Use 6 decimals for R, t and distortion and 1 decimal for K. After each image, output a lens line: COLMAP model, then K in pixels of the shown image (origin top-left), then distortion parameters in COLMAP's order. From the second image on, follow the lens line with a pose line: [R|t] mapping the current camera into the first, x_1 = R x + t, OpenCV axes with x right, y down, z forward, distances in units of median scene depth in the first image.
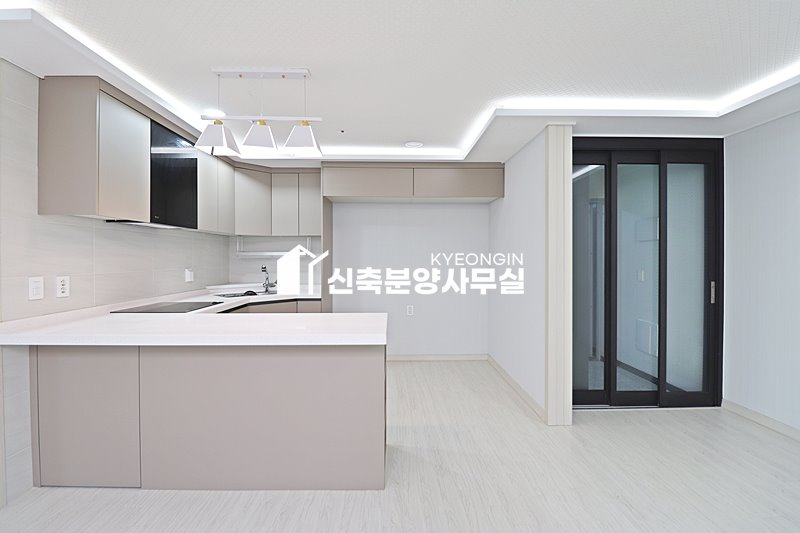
lens RADIAL K [[370.1, 0, 404.1], [0, 370.1, 259.3], [0, 0, 1]] dist [-0.004098, -0.010366]
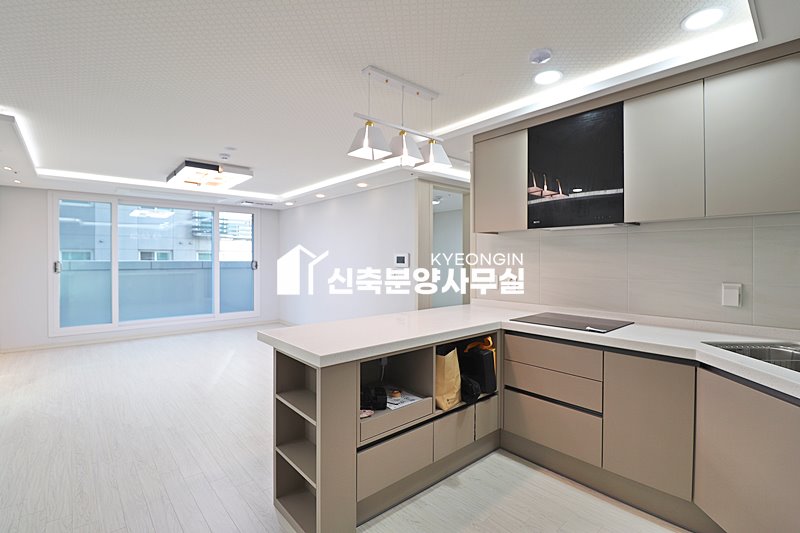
lens RADIAL K [[370.1, 0, 402.1], [0, 370.1, 260.3], [0, 0, 1]] dist [-0.004098, -0.010366]
pose [[-0.766820, 0.003361, -0.641853, 0.192778], [-0.001550, 0.999974, 0.007089, -0.015398], [0.641860, 0.006431, -0.766795, 1.232772]]
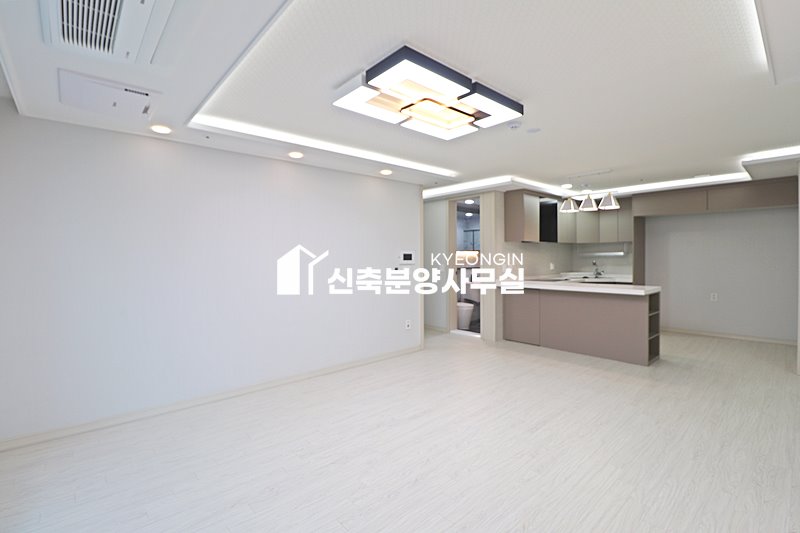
lens RADIAL K [[370.1, 0, 403.2], [0, 370.1, 263.4], [0, 0, 1]] dist [-0.004098, -0.010366]
pose [[0.648819, 0.007965, -0.760901, 0.402657], [0.004966, 0.999880, 0.014701, -0.003299], [0.760926, -0.013317, 0.648702, -0.894875]]
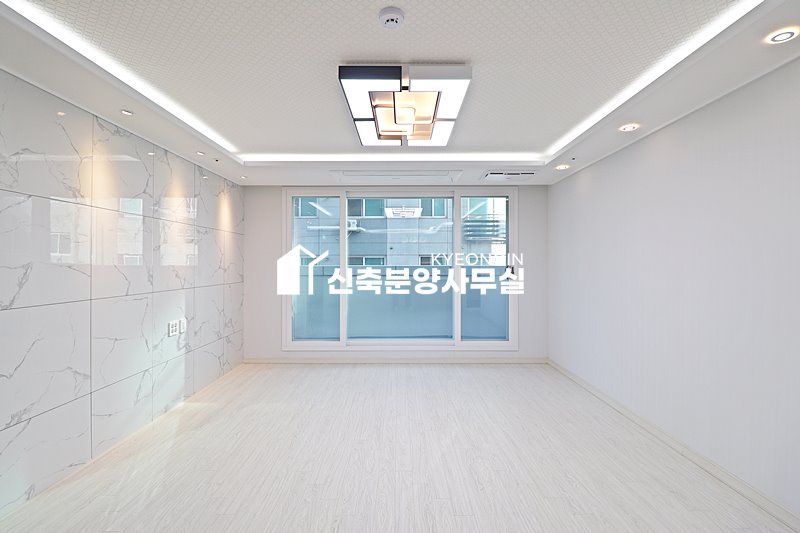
lens RADIAL K [[370.1, 0, 404.1], [0, 370.1, 261.4], [0, 0, 1]] dist [-0.004098, -0.010366]
pose [[-0.999811, 0.002587, 0.019267, -0.161611], [0.002513, 0.999989, -0.003884, -0.008614], [-0.019277, -0.003835, -0.999807, 0.442848]]
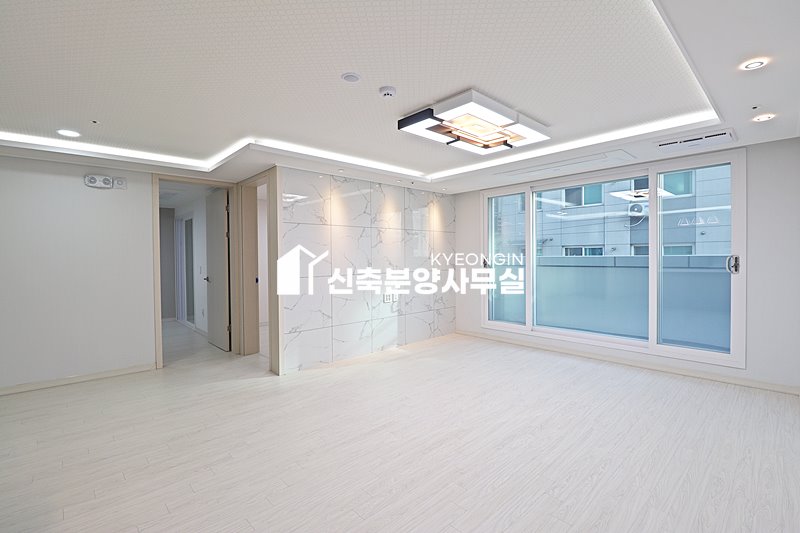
lens RADIAL K [[370.1, 0, 403.7], [0, 370.1, 260.2], [0, 0, 1]] dist [-0.004098, -0.010366]
pose [[-0.665139, 0.000304, 0.746720, -0.726429], [0.013160, 0.999849, 0.011316, -0.005996], [-0.746604, 0.017353, -0.665043, 0.428480]]
